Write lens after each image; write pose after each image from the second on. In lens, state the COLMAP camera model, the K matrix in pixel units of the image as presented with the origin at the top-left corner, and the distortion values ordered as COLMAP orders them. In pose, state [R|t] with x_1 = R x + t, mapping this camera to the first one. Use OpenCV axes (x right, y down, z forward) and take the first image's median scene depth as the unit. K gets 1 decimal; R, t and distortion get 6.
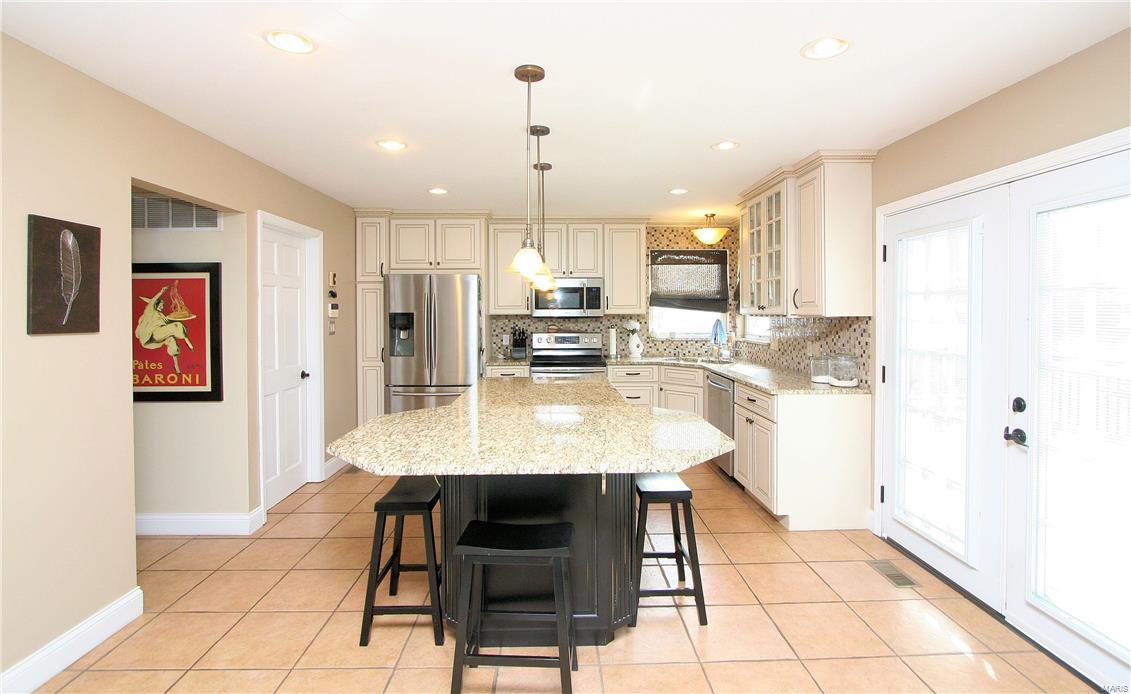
lens RADIAL K [[525.1, 0, 561.8], [0, 525.1, 314.3], [0, 0, 1]] dist [-0.006930, 0.001068]
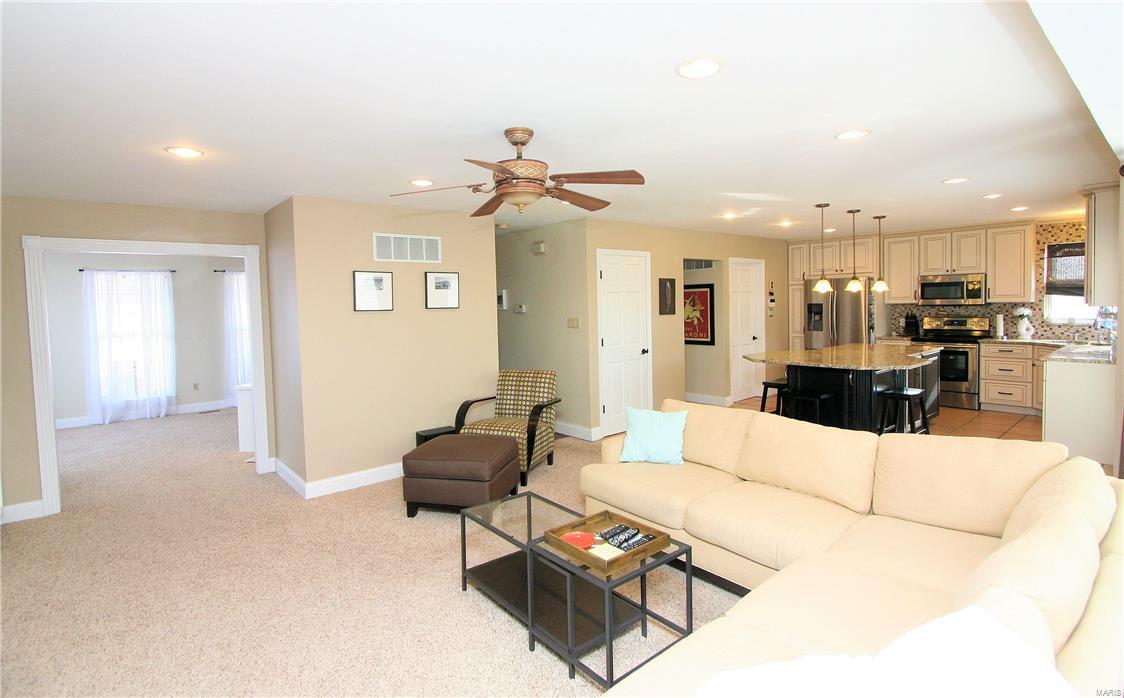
lens RADIAL K [[549.6, 0, 554.7], [0, 549.6, 326.6], [0, 0, 1]] dist [-0.004681, -0.000514]
pose [[0.635521, 0.023716, -0.771719, 0.458272], [0.018187, 0.998791, 0.045671, -0.022255], [0.771870, -0.043060, 0.634321, -0.638730]]
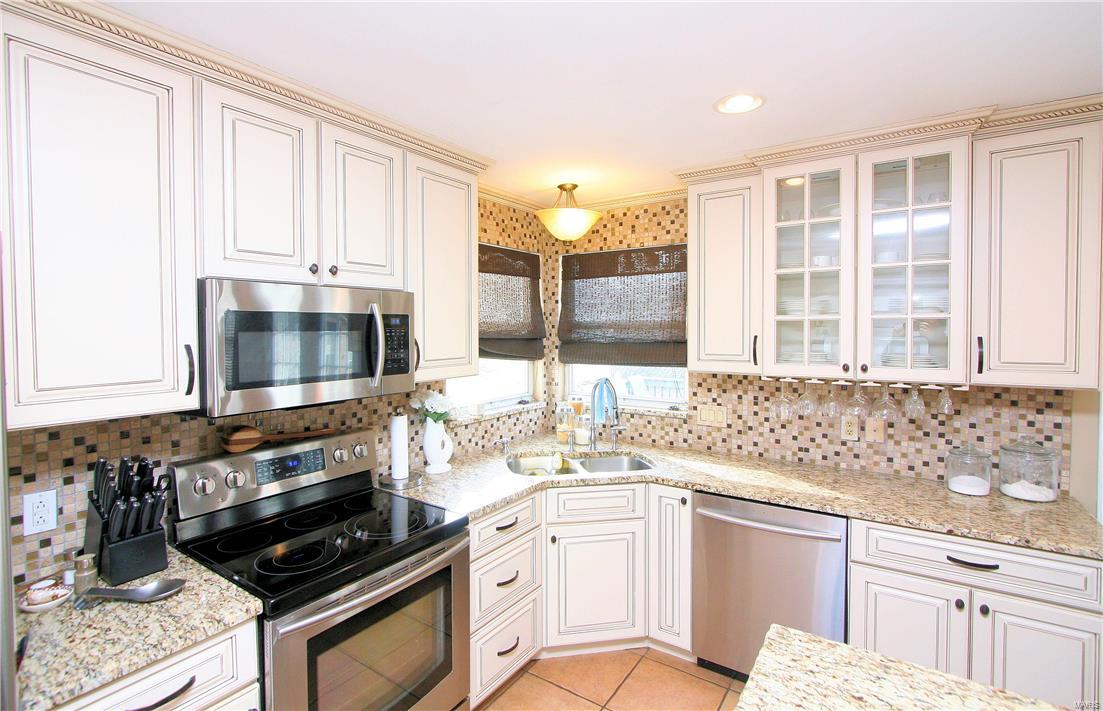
lens RADIAL K [[523.4, 0, 545.8], [0, 523.4, 345.7], [0, 0, 1]] dist [0.003609, 0.000539]
pose [[0.574981, -0.028356, 0.817676, -0.188481], [0.008379, 0.999551, 0.028771, -0.041479], [-0.818124, -0.009692, 0.574960, 0.734137]]
